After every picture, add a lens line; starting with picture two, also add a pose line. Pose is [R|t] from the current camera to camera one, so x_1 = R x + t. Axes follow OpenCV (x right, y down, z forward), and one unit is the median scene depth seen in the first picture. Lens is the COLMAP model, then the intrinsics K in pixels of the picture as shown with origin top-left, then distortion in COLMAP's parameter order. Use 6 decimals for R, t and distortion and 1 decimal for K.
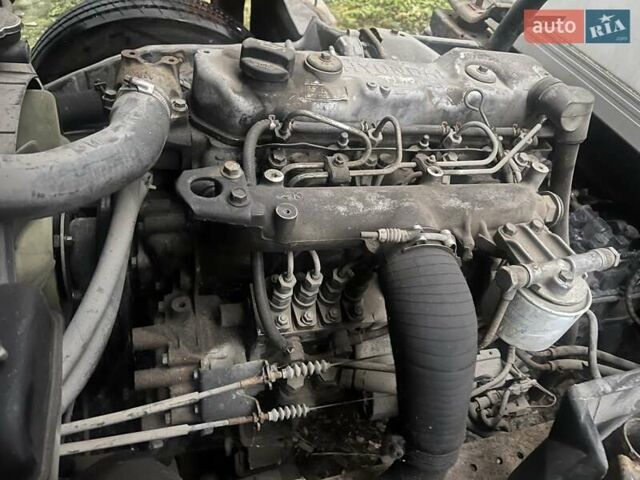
lens RADIAL K [[477.4, 0, 320.0], [0, 477.4, 240.0], [0, 0, 1]] dist [0.064758, -0.104925]
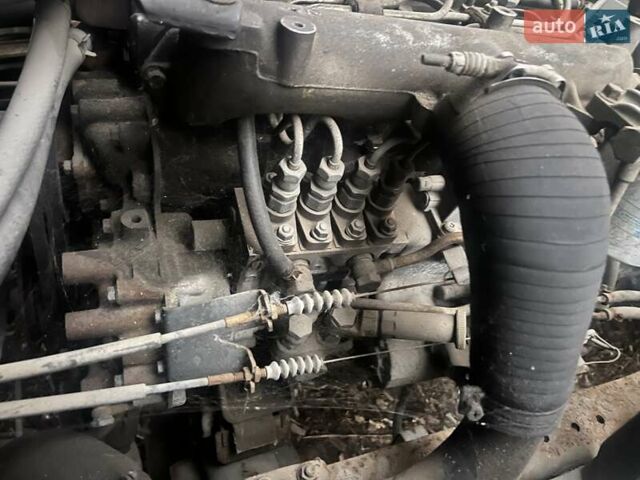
lens RADIAL K [[477.4, 0, 320.0], [0, 477.4, 240.0], [0, 0, 1]] dist [0.064758, -0.104925]
pose [[0.998393, -0.013279, 0.055090, -0.065133], [0.012423, 0.999797, 0.015869, 0.165711], [-0.055290, -0.015159, 0.998355, 0.309124]]
